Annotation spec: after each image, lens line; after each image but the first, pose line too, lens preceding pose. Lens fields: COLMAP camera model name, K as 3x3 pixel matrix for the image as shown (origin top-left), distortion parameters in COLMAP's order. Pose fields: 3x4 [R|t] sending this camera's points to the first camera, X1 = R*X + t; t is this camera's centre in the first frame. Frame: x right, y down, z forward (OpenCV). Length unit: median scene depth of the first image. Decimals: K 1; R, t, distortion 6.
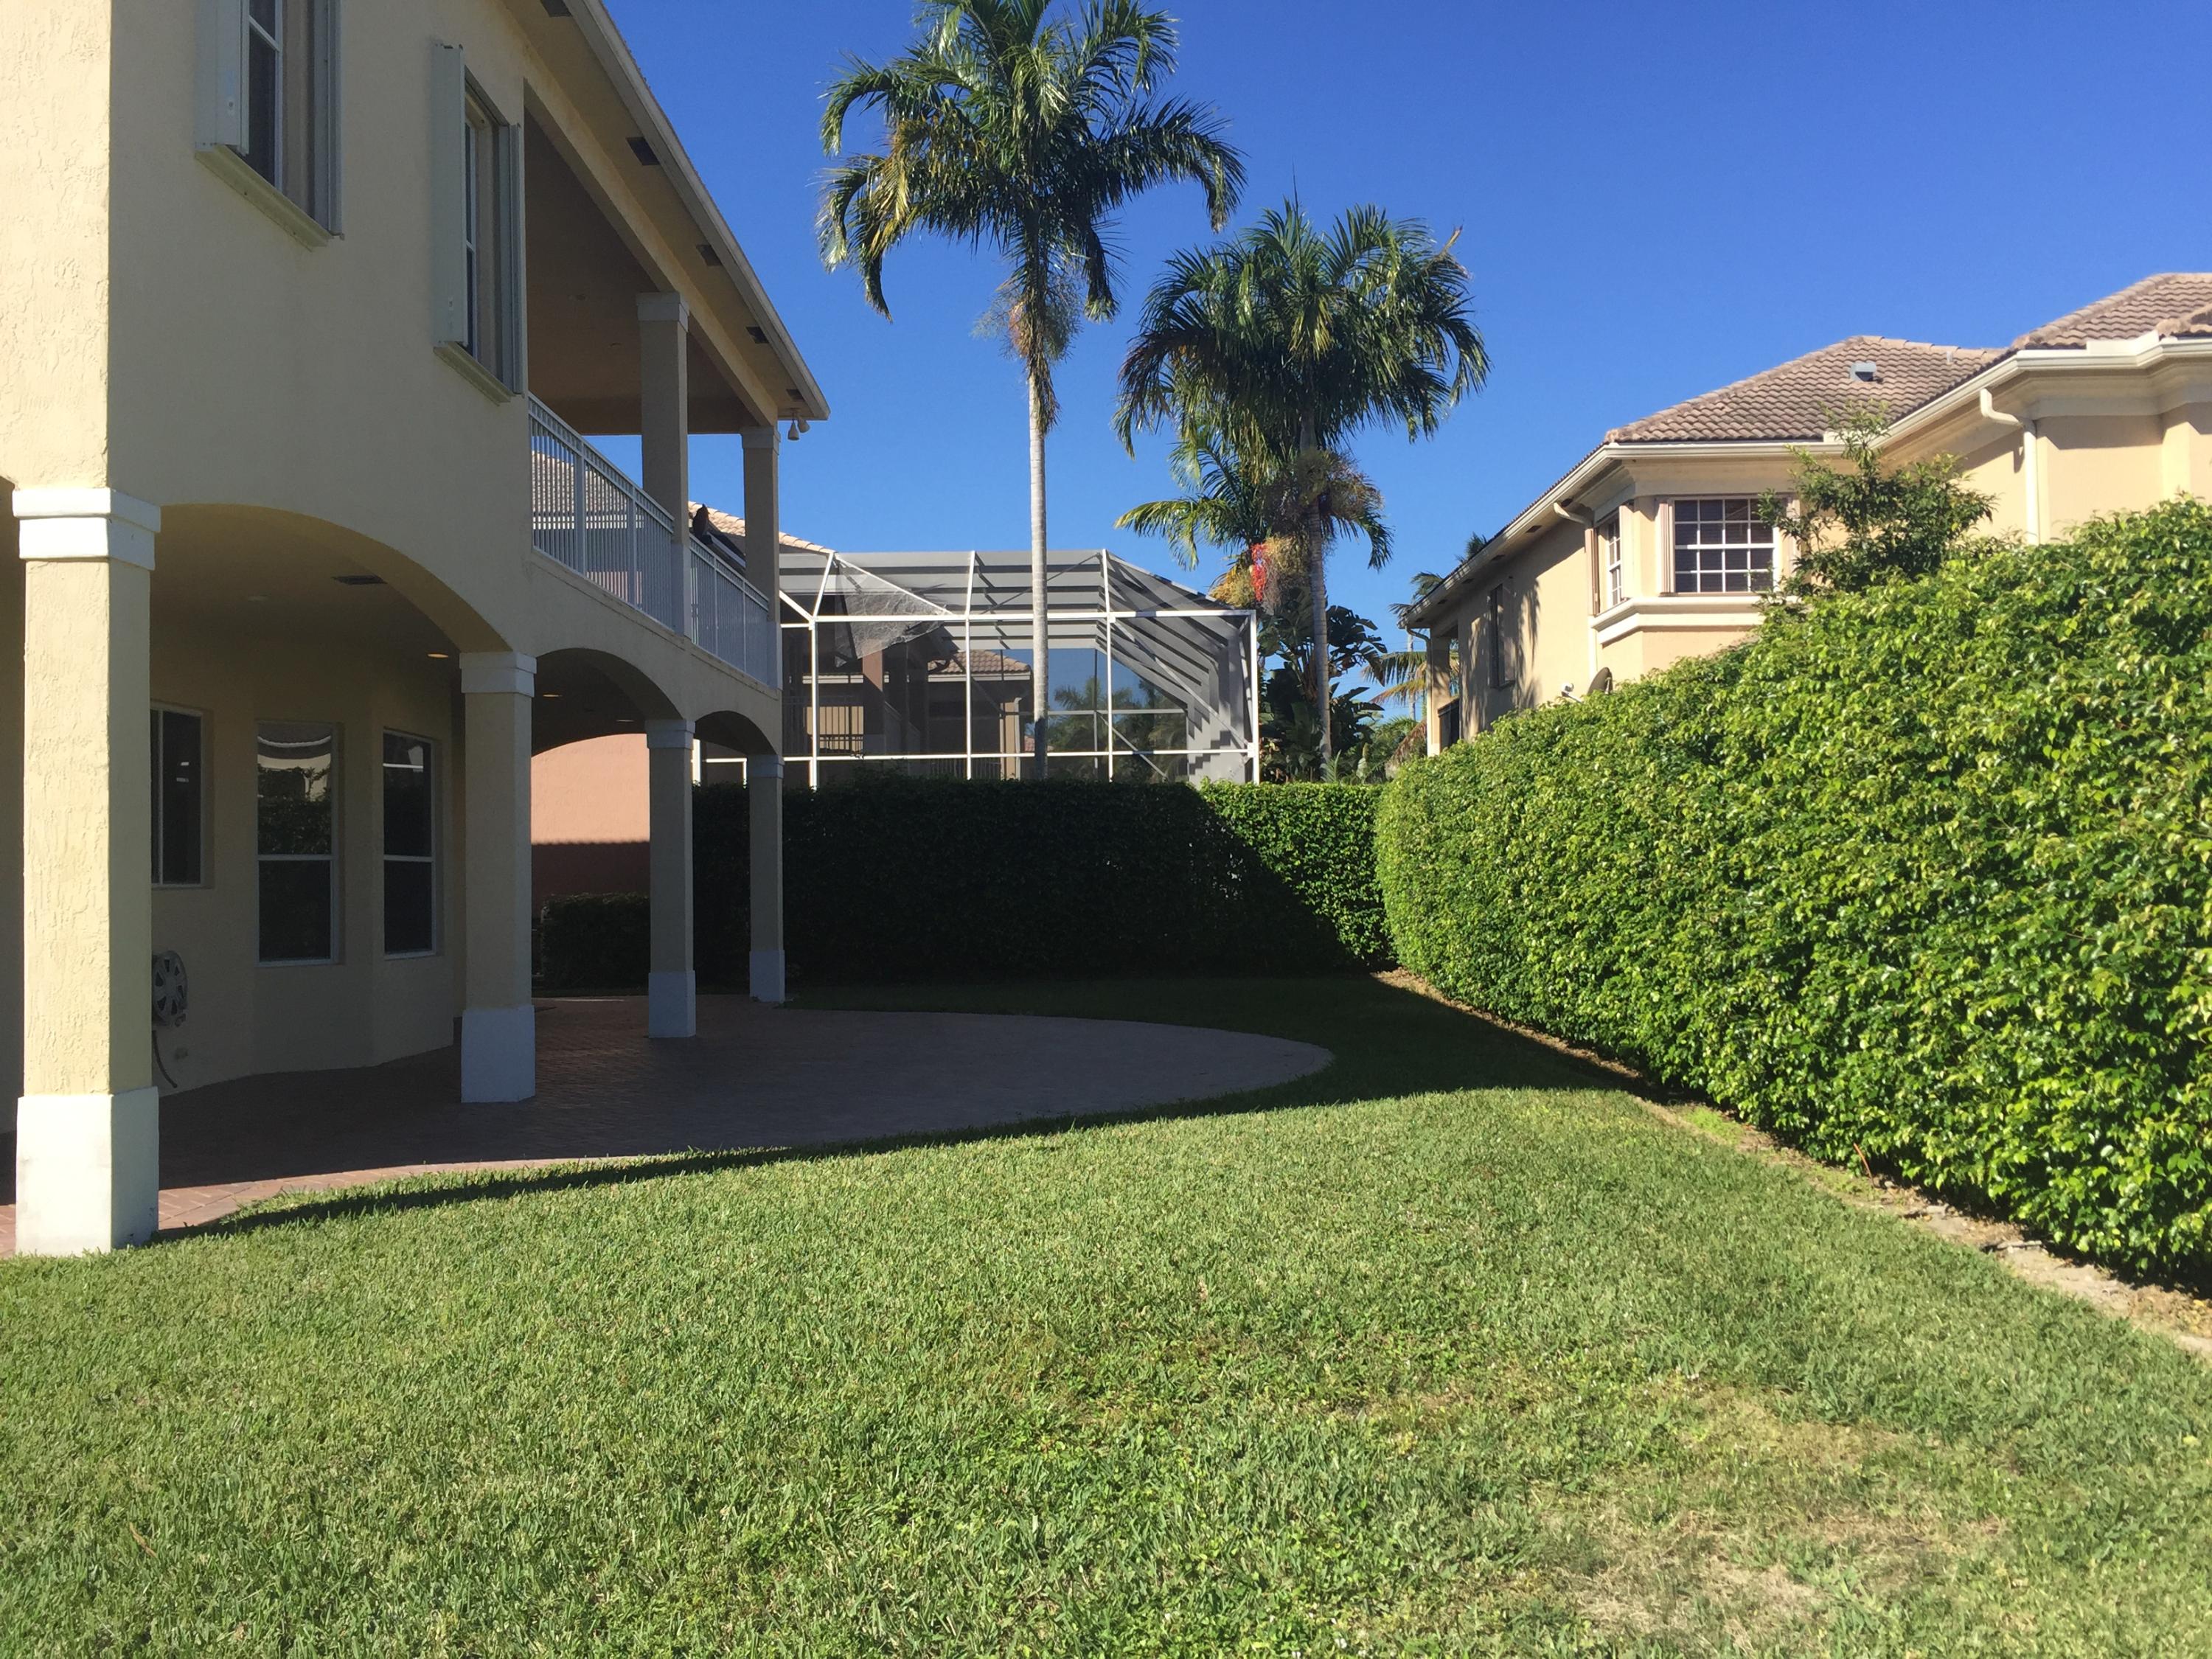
lens RADIAL K [[1900.0, 0, 1074.1], [0, 1900.0, 795.7], [0, 0, 1]] dist [0.063593, -0.071439]
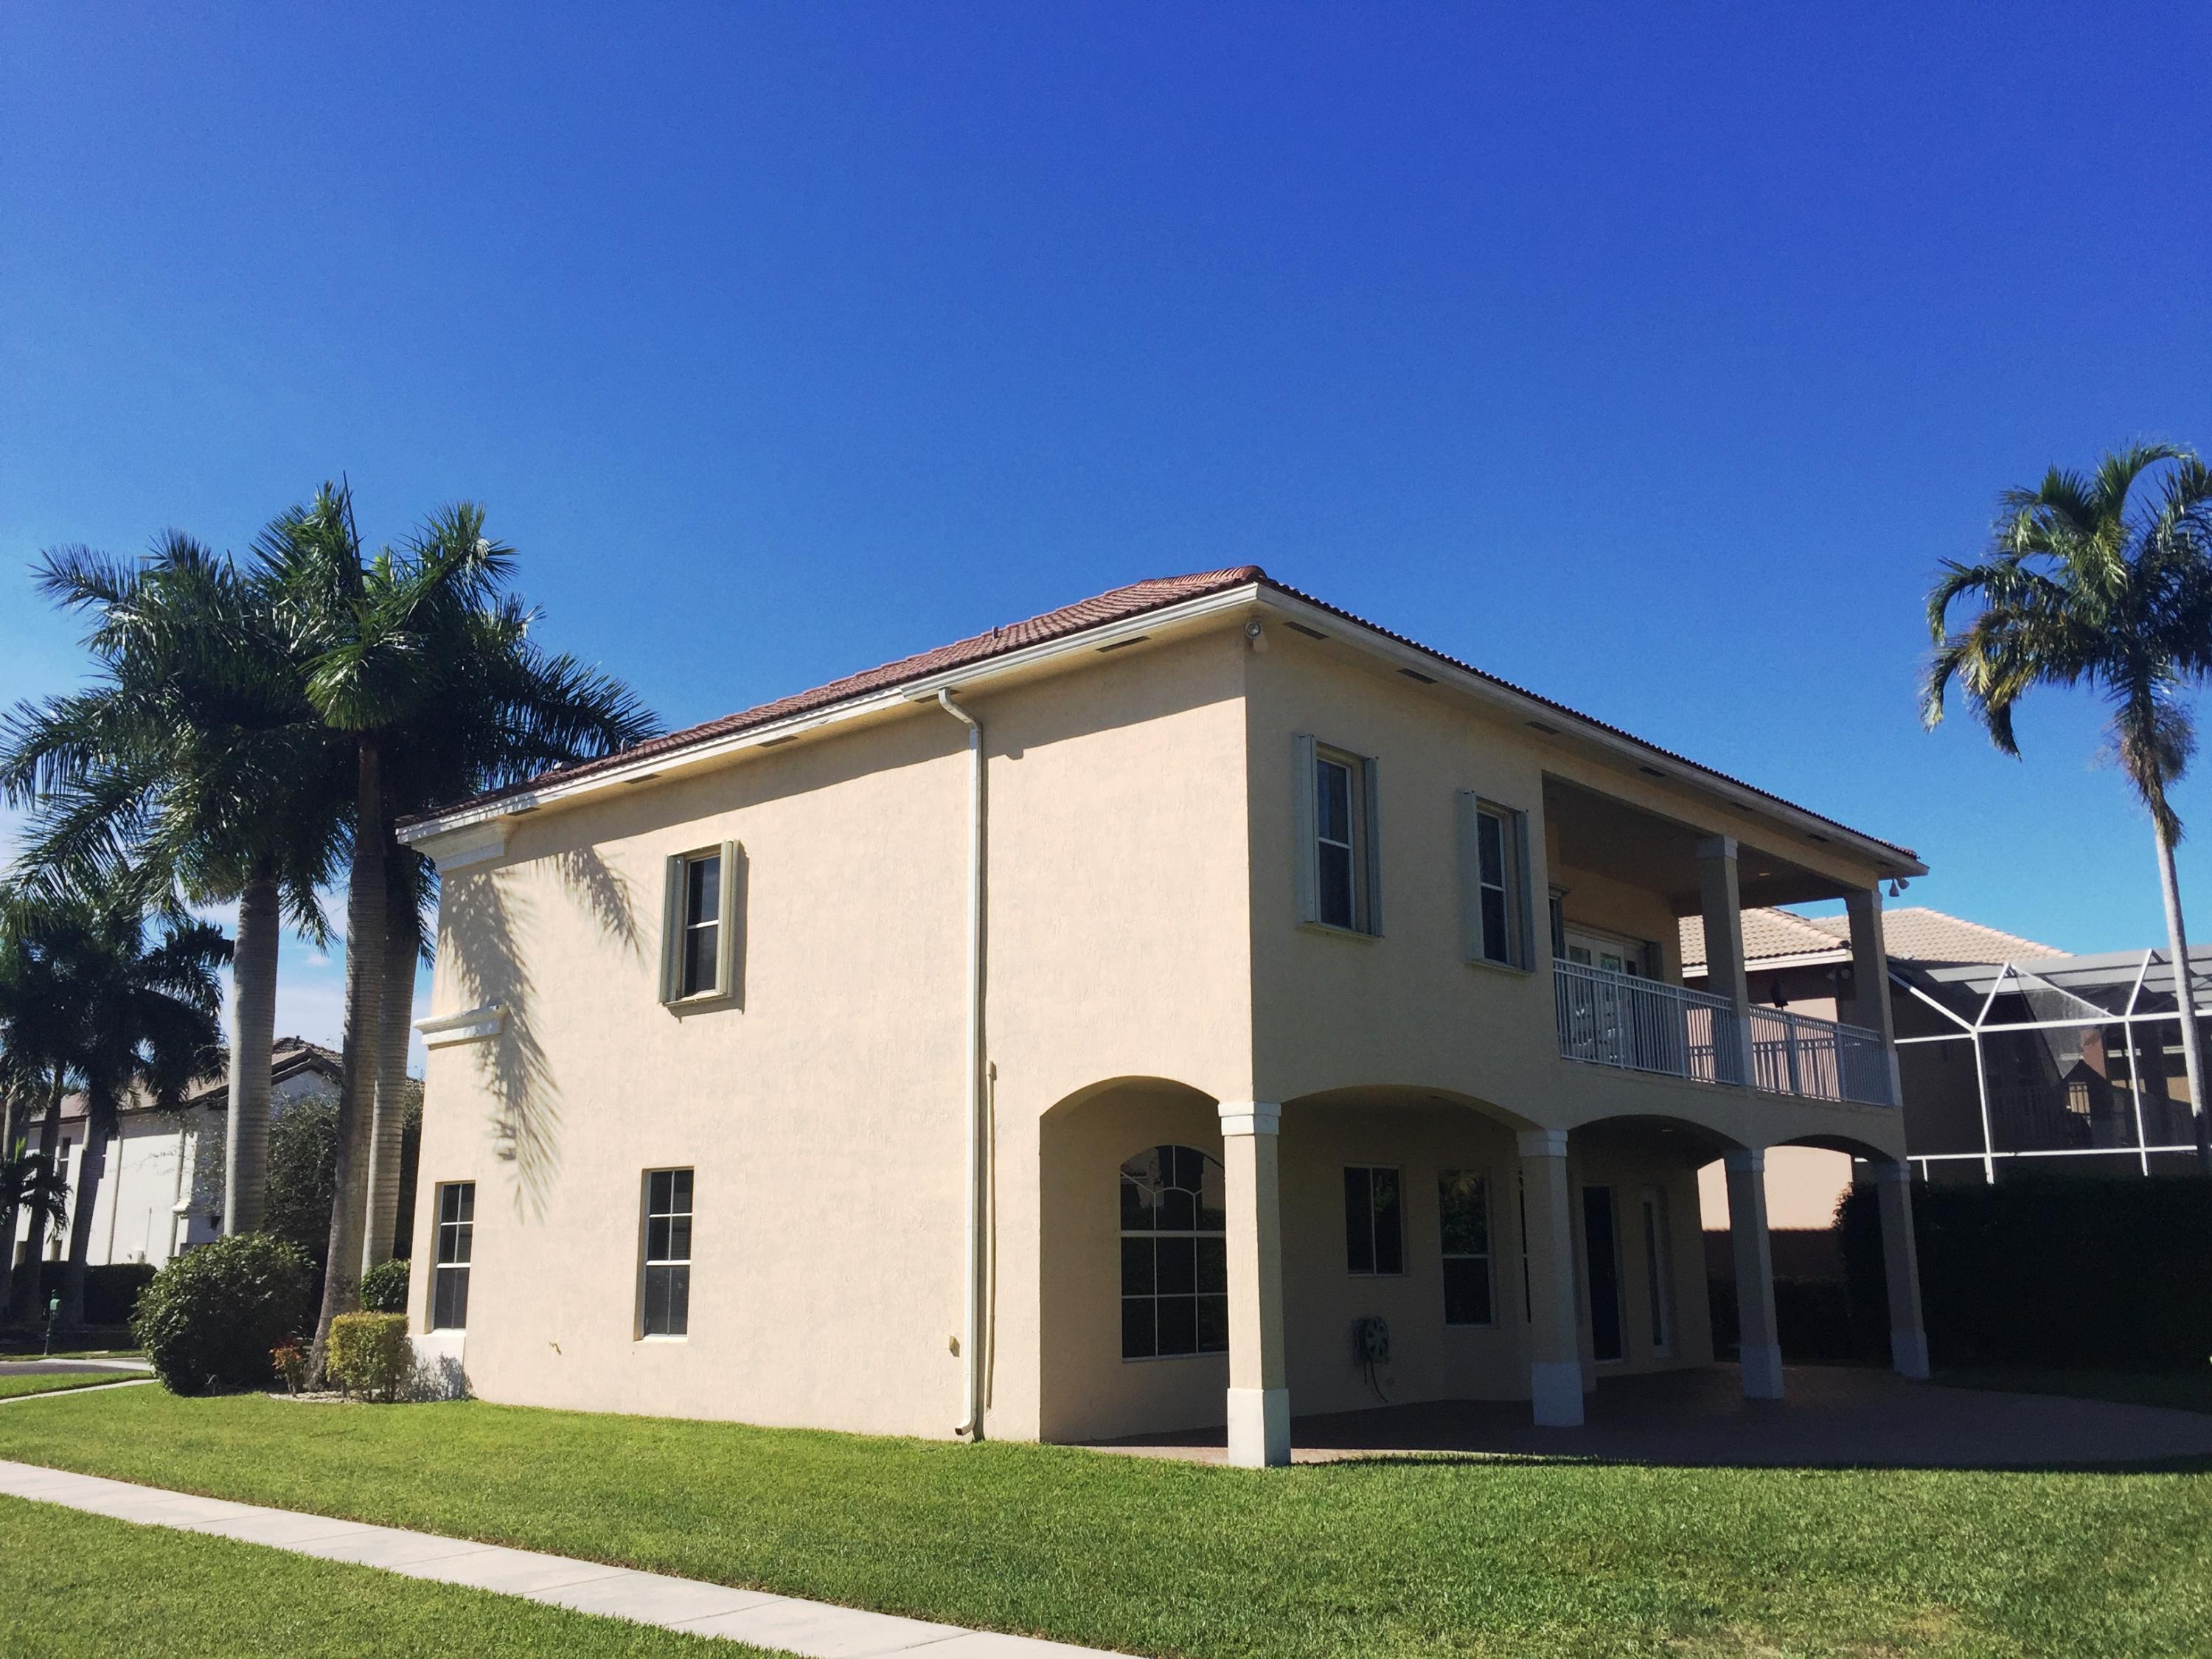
lens RADIAL K [[1900.0, 0, 1105.6], [0, 1900.0, 826.4], [0, 0, 1]] dist [0.063593, -0.071439]
pose [[0.762818, -0.127444, -0.633929, 0.359548], [0.021324, 0.984809, -0.172324, -0.045352], [0.646261, 0.117934, 0.753948, -0.357209]]
